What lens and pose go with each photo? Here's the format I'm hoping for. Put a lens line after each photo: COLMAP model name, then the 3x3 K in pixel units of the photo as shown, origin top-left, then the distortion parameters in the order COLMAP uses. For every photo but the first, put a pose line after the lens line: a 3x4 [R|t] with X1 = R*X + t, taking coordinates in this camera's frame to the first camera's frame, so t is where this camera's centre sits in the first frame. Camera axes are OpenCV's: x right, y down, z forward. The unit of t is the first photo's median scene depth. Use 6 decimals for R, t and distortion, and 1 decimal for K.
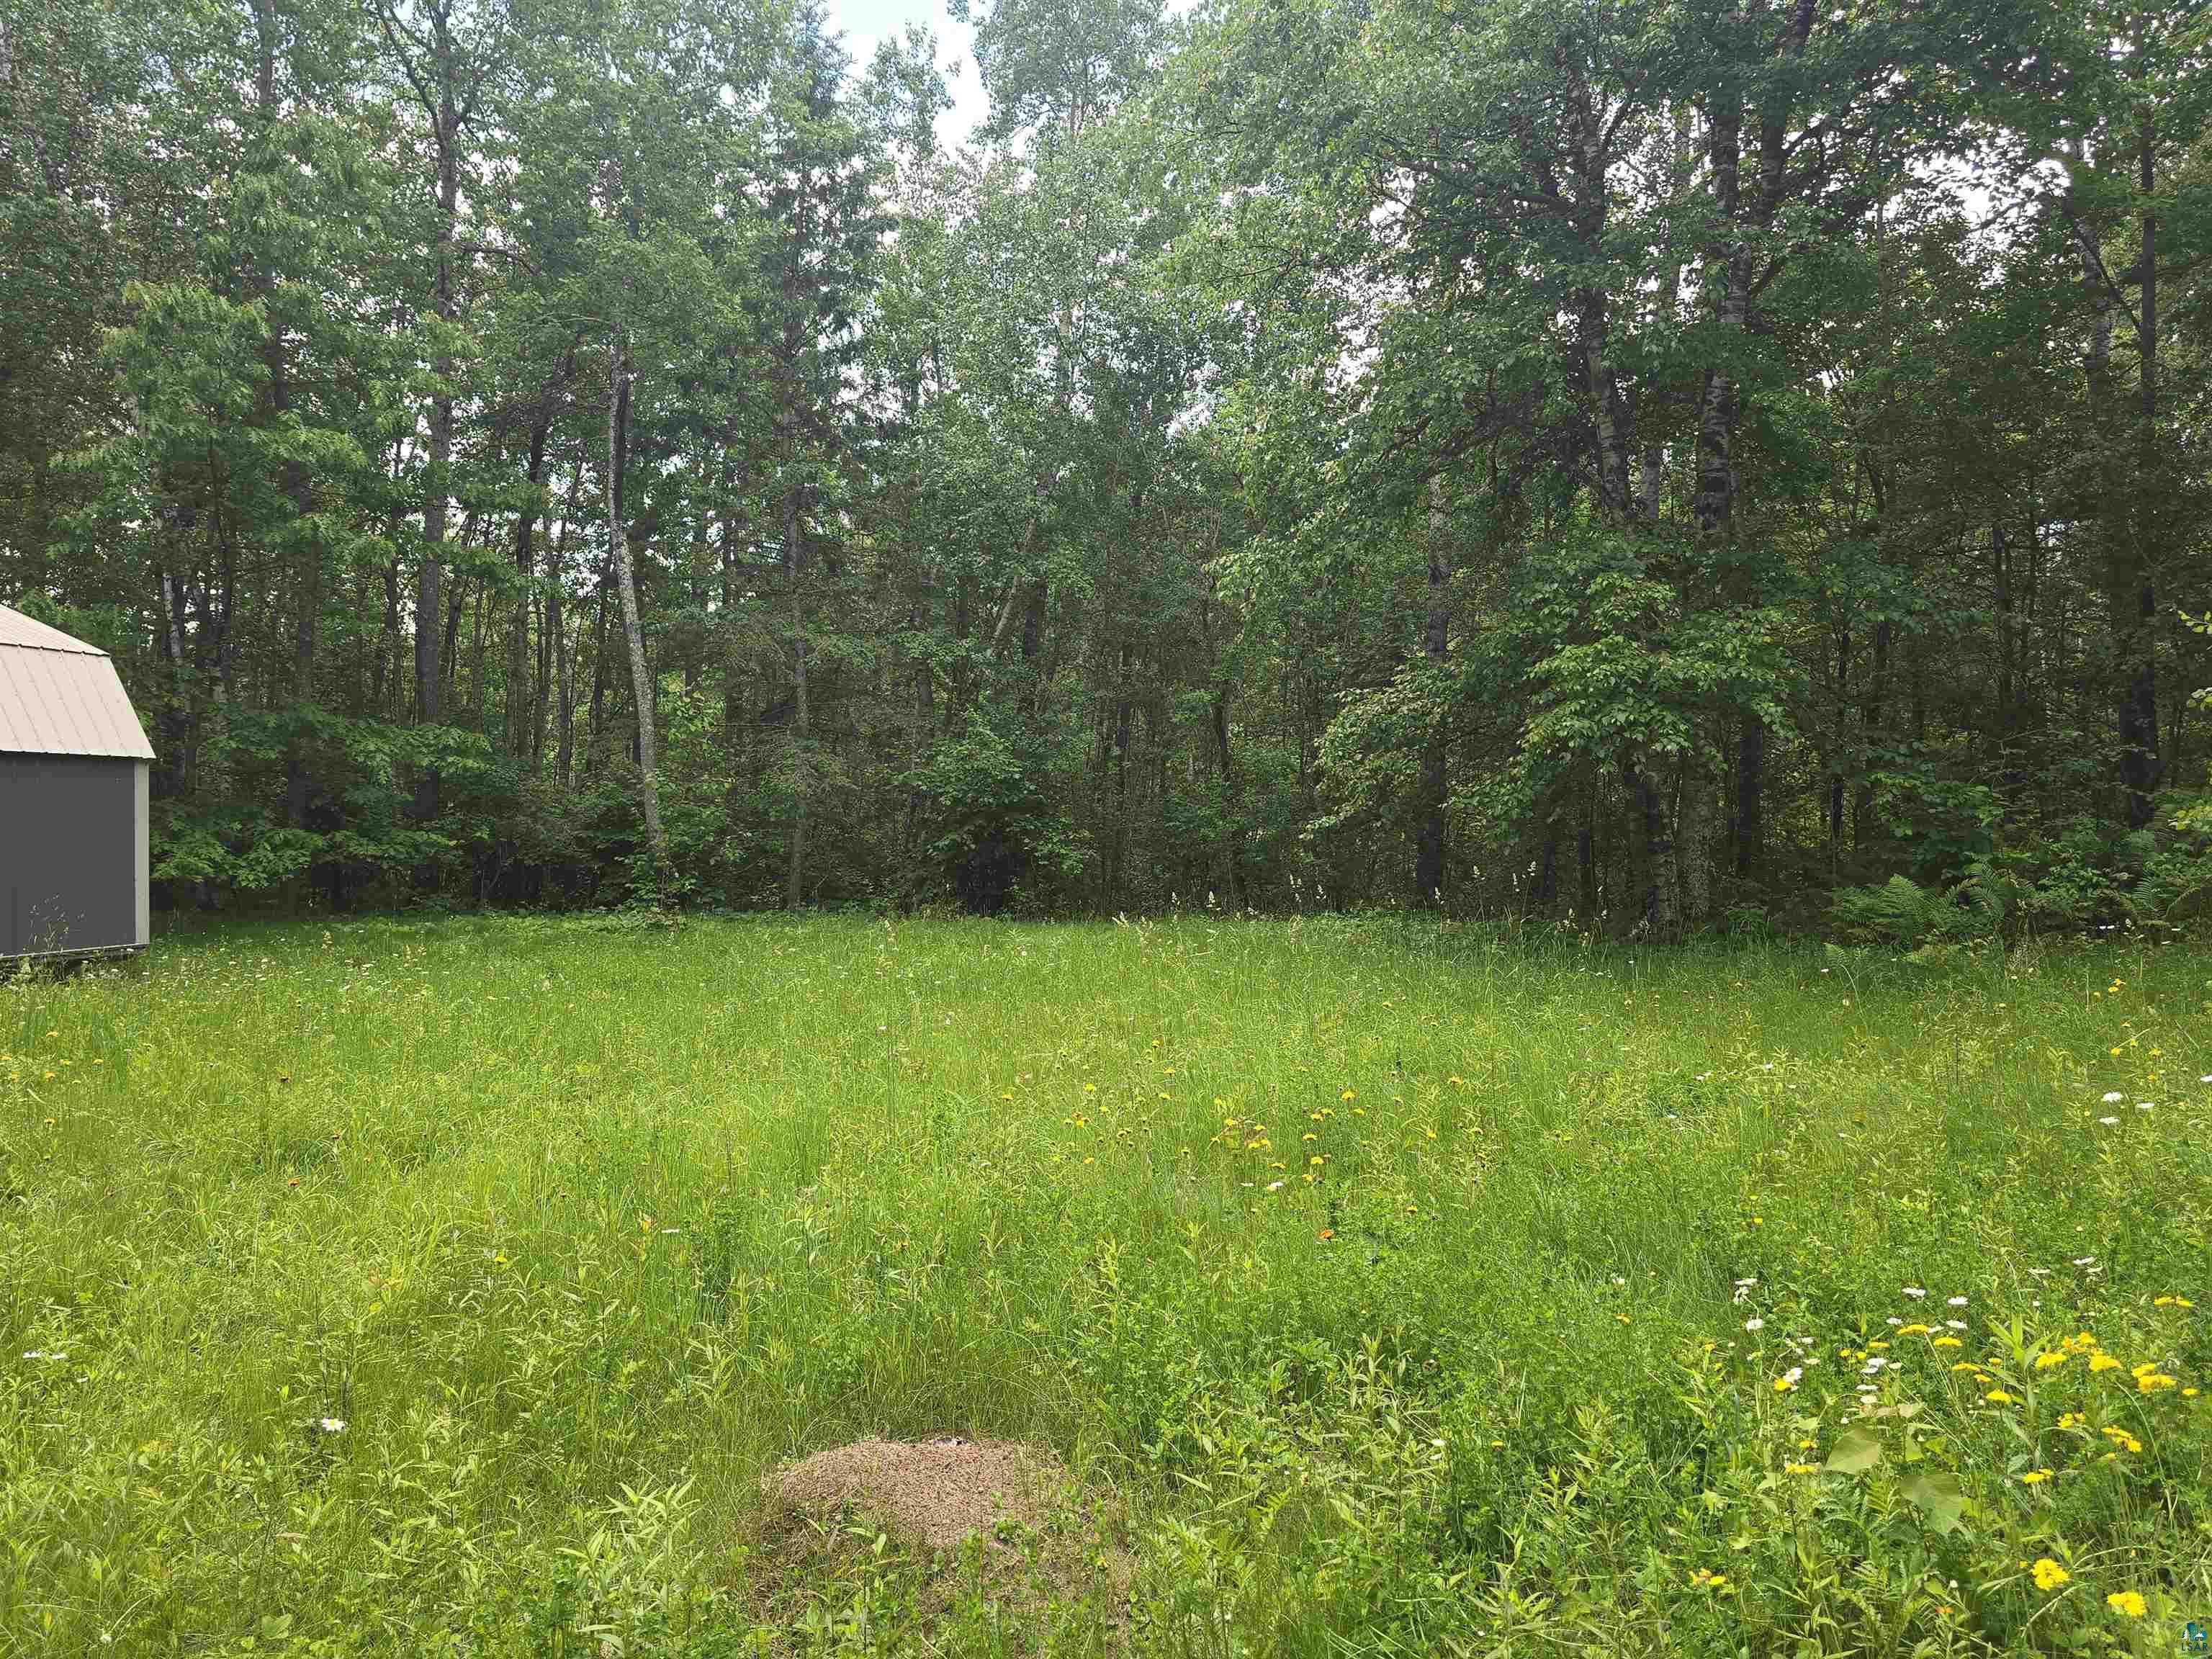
lens RADIAL K [[1456.3, 0, 1117.5], [0, 1456.3, 858.6], [0, 0, 1]] dist [0.066286, -0.068684]
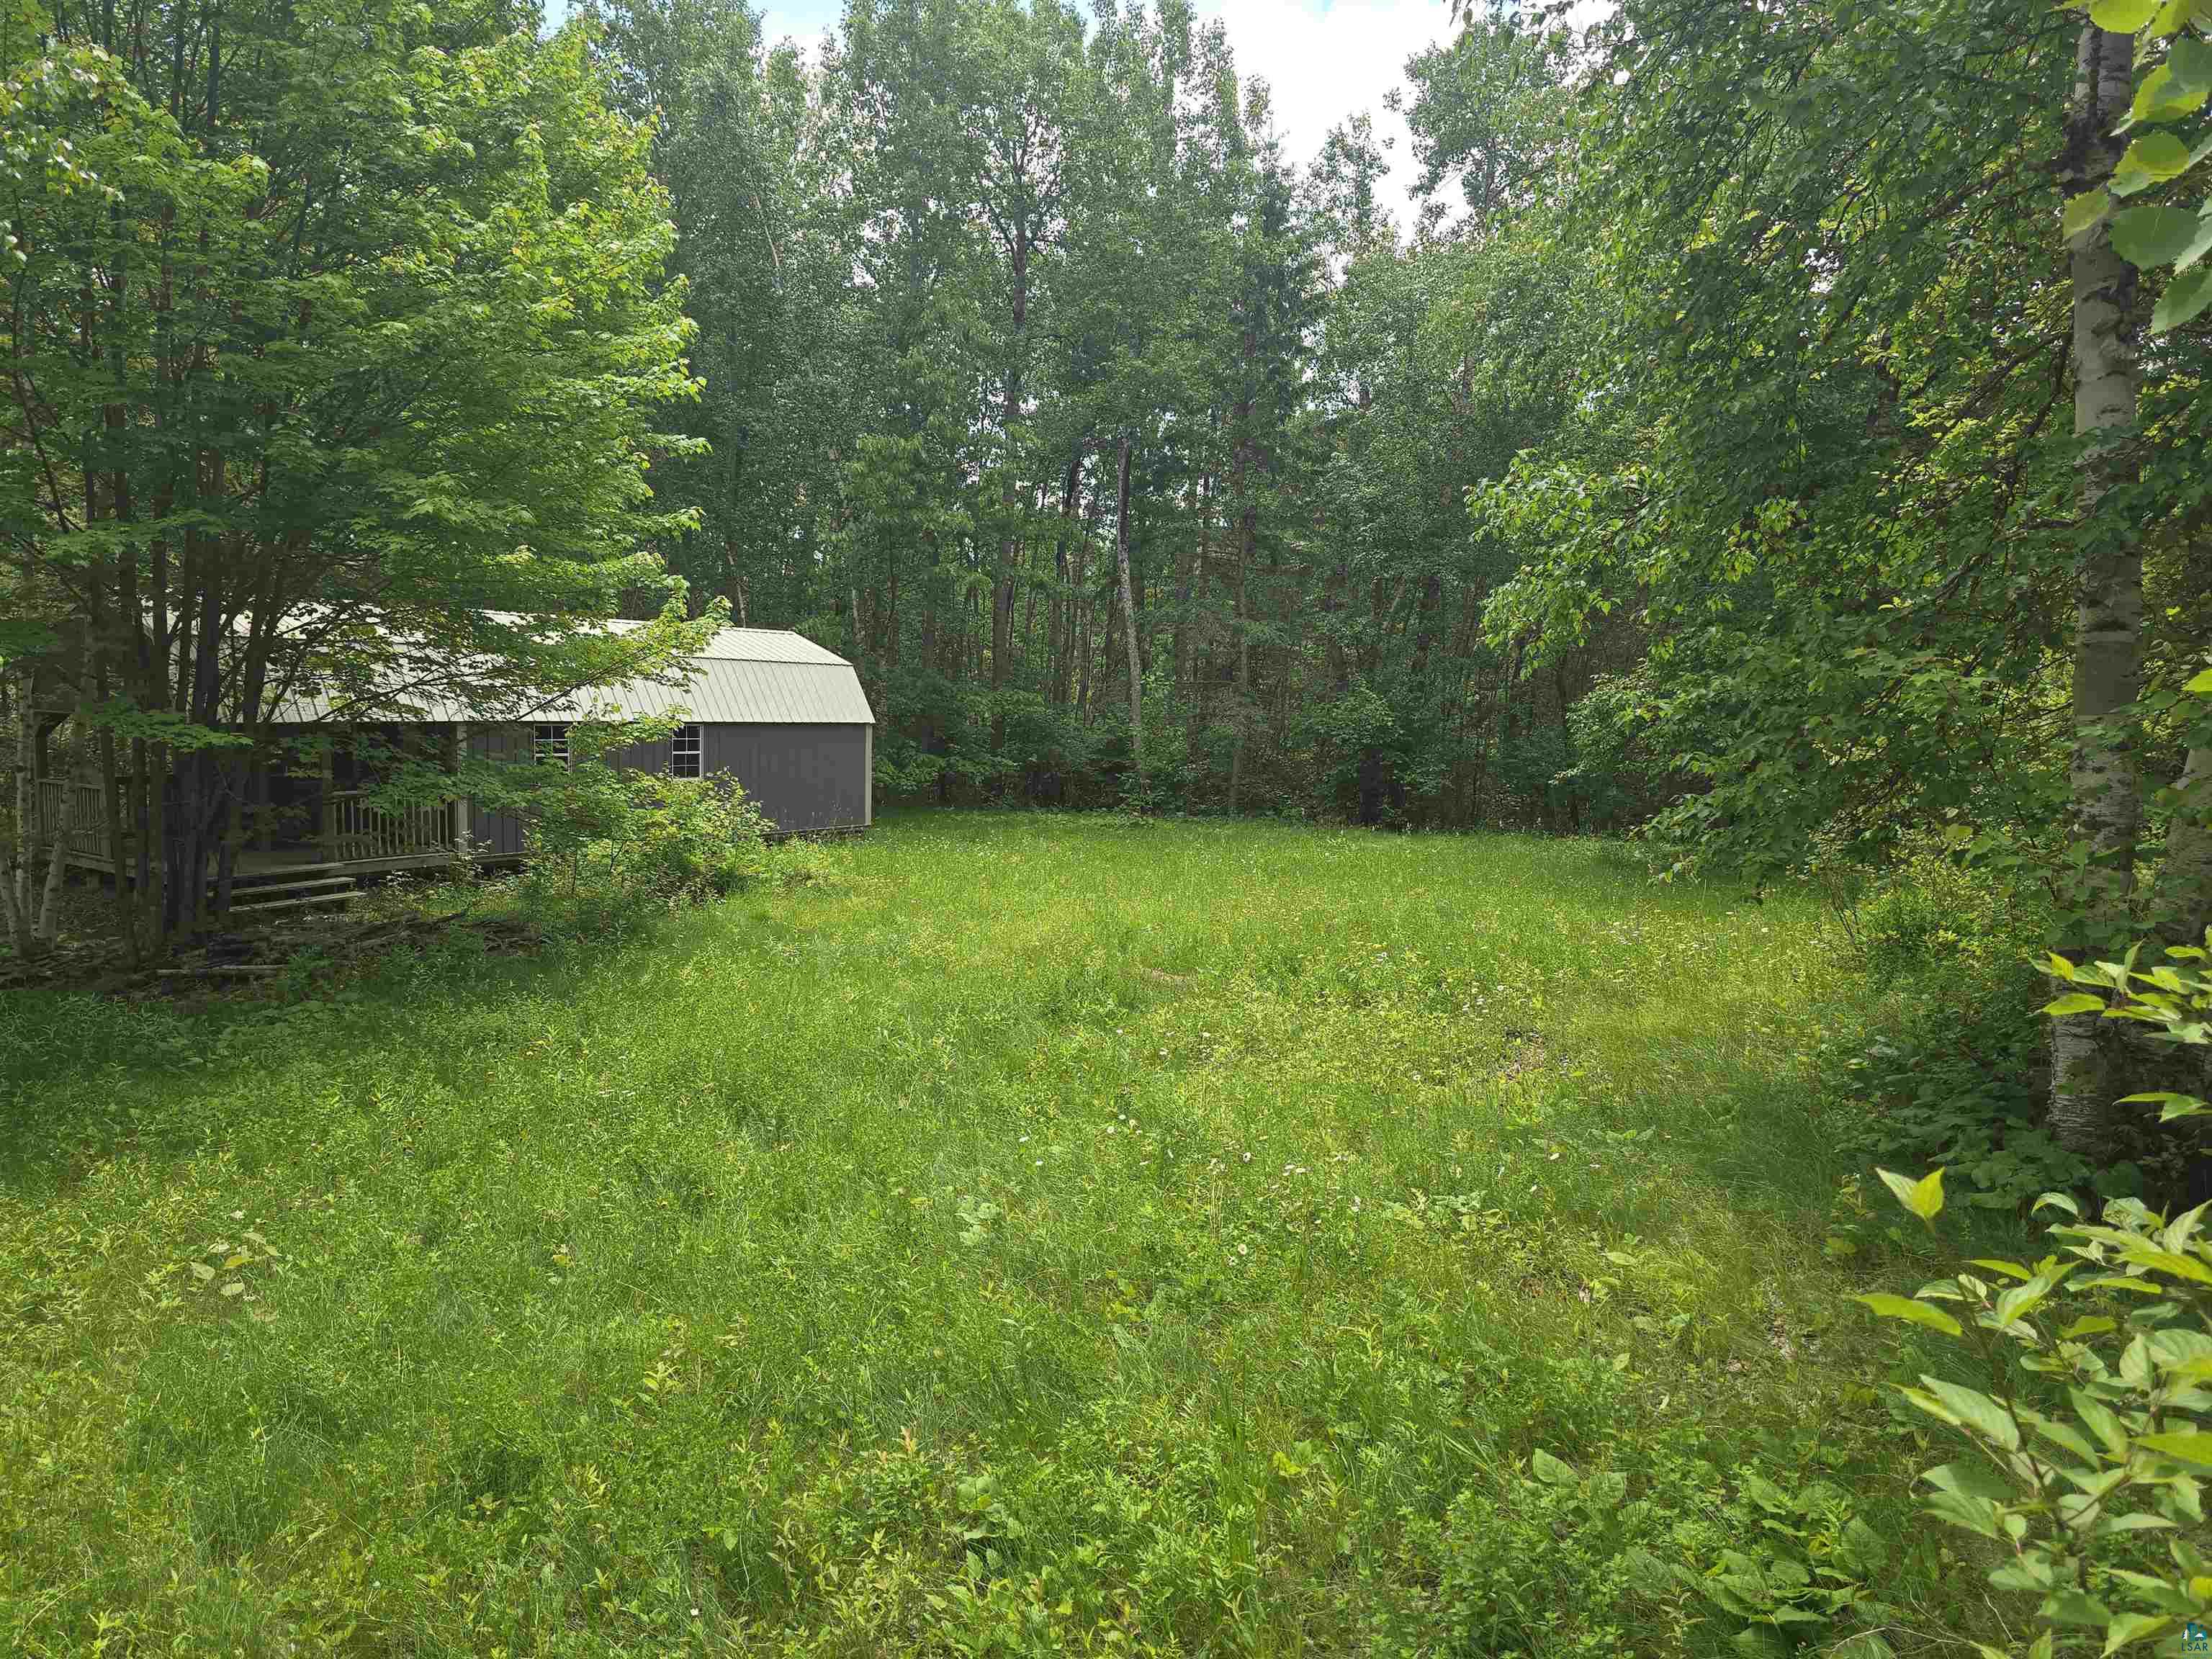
lens RADIAL K [[1456.3, 0, 1117.5], [0, 1456.3, 858.6], [0, 0, 1]] dist [0.066286, -0.068684]
pose [[0.944251, 0.048202, -0.325680, 0.145629], [-0.023939, 0.996658, 0.078101, -0.032168], [0.328356, -0.065951, 0.942249, -0.394398]]
